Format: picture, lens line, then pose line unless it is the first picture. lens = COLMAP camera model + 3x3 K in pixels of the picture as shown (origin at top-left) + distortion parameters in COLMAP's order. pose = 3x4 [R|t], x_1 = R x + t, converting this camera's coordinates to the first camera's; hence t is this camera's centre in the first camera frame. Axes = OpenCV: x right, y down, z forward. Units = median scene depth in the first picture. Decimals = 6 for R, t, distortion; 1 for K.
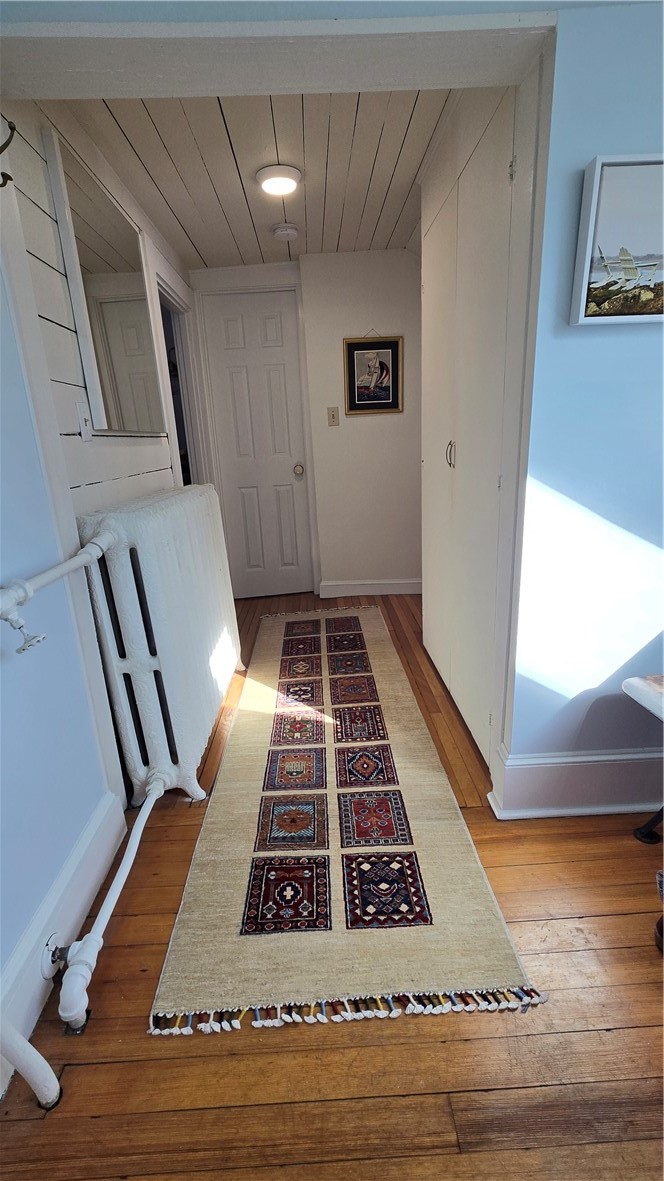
lens RADIAL K [[498.0, 0, 331.0], [0, 498.0, 593.7], [0, 0, 1]] dist [-0.000038, 0.000072]
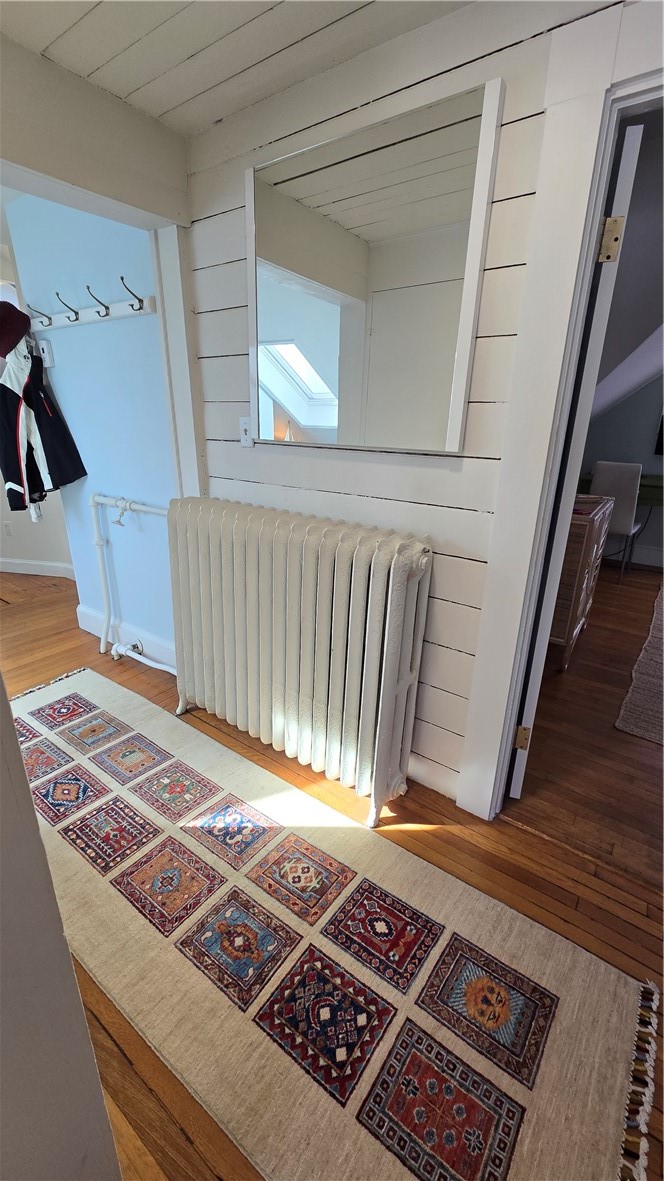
lens RADIAL K [[498.0, 0, 328.9], [0, 498.0, 590.8], [0, 0, 1]] dist [-0.000038, 0.000072]
pose [[-0.622812, 0.296450, -0.724032, 0.390066], [-0.216981, 0.823681, 0.523897, -0.703268], [0.751681, 0.483390, -0.448675, 1.875482]]
